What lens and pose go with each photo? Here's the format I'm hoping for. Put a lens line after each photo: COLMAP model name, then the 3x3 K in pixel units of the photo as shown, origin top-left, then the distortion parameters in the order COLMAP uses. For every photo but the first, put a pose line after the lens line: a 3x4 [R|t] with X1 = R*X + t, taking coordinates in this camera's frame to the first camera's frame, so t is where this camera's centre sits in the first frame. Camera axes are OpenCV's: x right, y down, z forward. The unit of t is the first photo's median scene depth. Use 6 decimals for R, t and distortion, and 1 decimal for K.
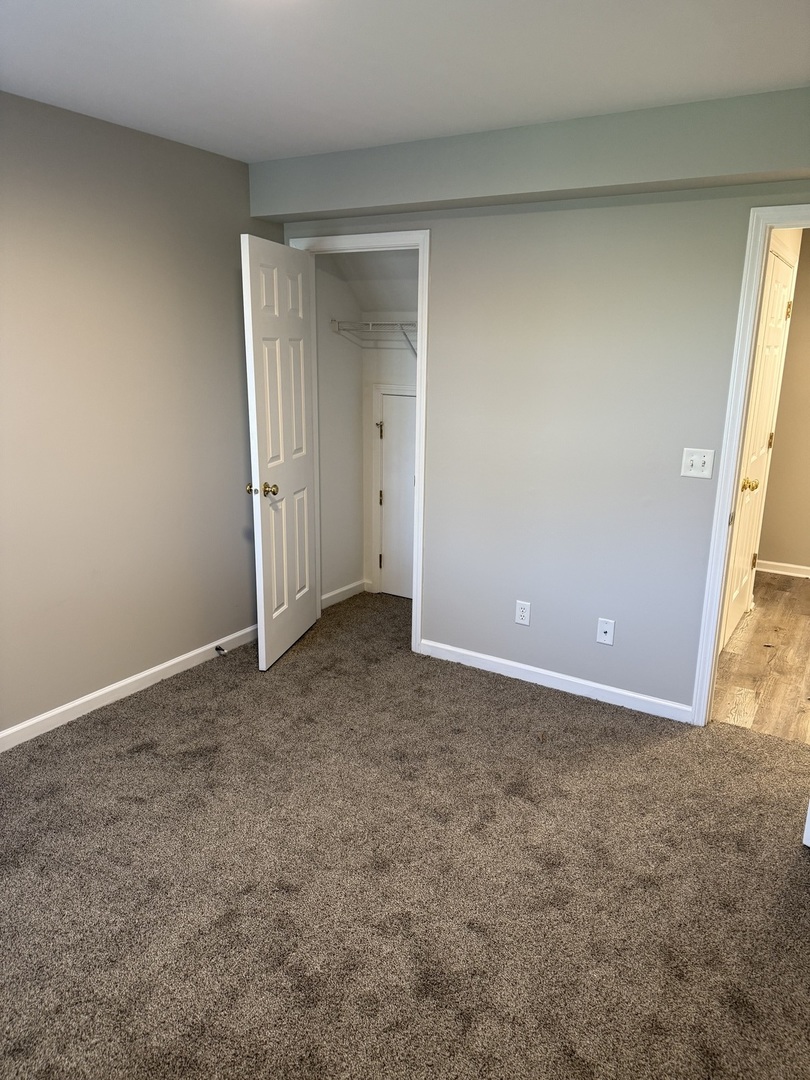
lens RADIAL K [[750.3, 0, 394.3], [0, 750.3, 526.9], [0, 0, 1]] dist [0.080515, -0.133224]
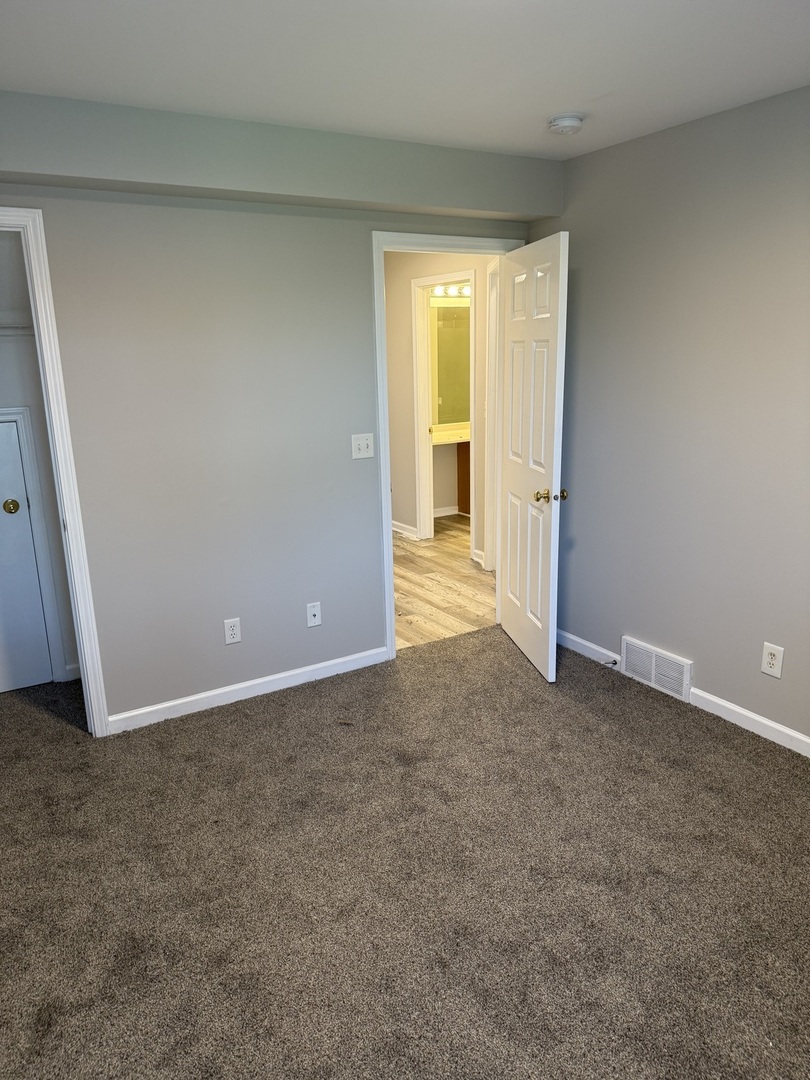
lens RADIAL K [[752.3, 0, 406.4], [0, 752.3, 534.0], [0, 0, 1]] dist [0.069957, -0.097778]
pose [[0.461863, -0.241350, 0.853483, -0.583199], [0.240836, 0.960238, 0.141211, -0.097633], [-0.853628, 0.140330, 0.501624, 0.357080]]
